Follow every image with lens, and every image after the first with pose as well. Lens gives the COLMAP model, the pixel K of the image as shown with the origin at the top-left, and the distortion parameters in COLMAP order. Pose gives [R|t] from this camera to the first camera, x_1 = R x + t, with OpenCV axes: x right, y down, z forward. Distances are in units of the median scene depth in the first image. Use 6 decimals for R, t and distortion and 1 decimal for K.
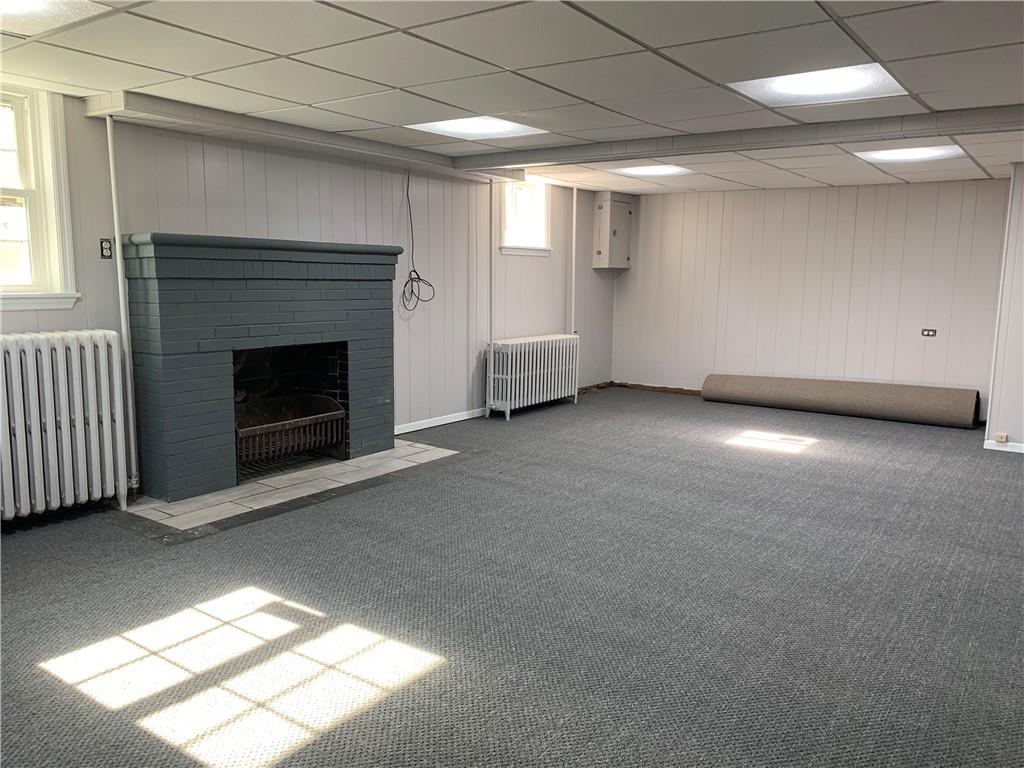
lens RADIAL K [[772.2, 0, 515.9], [0, 772.2, 380.4], [0, 0, 1]] dist [0.010447, -0.002992]
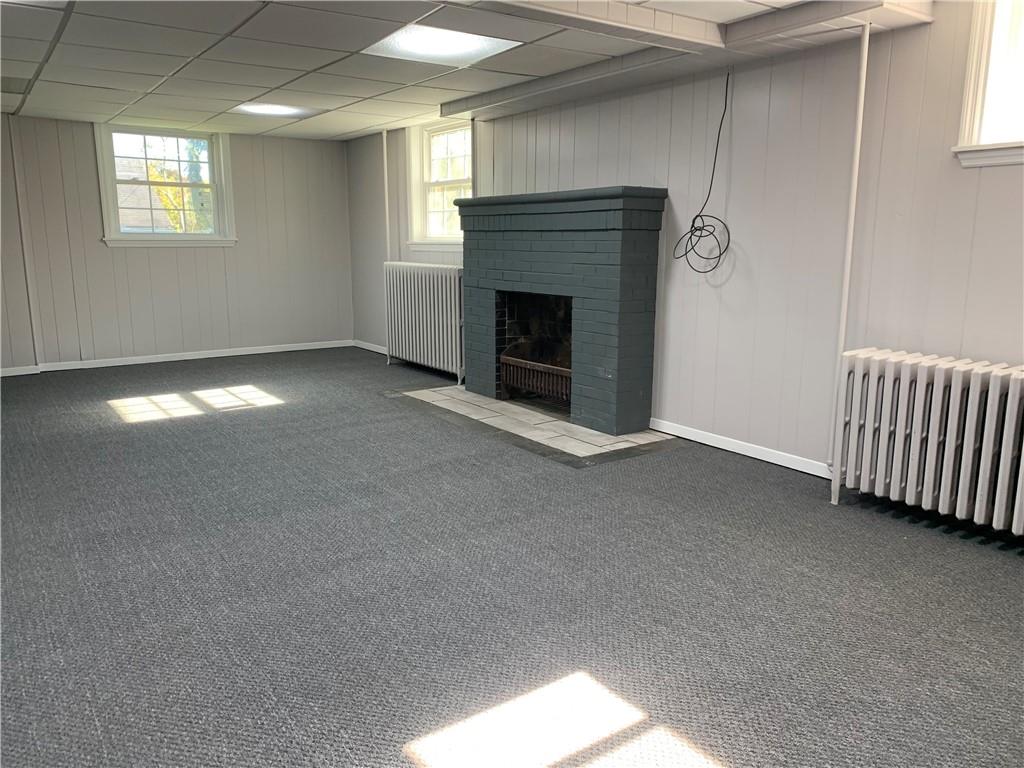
lens RADIAL K [[772.2, 0, 515.9], [0, 772.2, 380.4], [0, 0, 1]] dist [0.010447, -0.002992]
pose [[-0.315662, 0.160030, -0.935280, 0.734833], [-0.141871, 0.966636, 0.213277, -0.151312], [0.938206, 0.200012, -0.282426, 1.295185]]
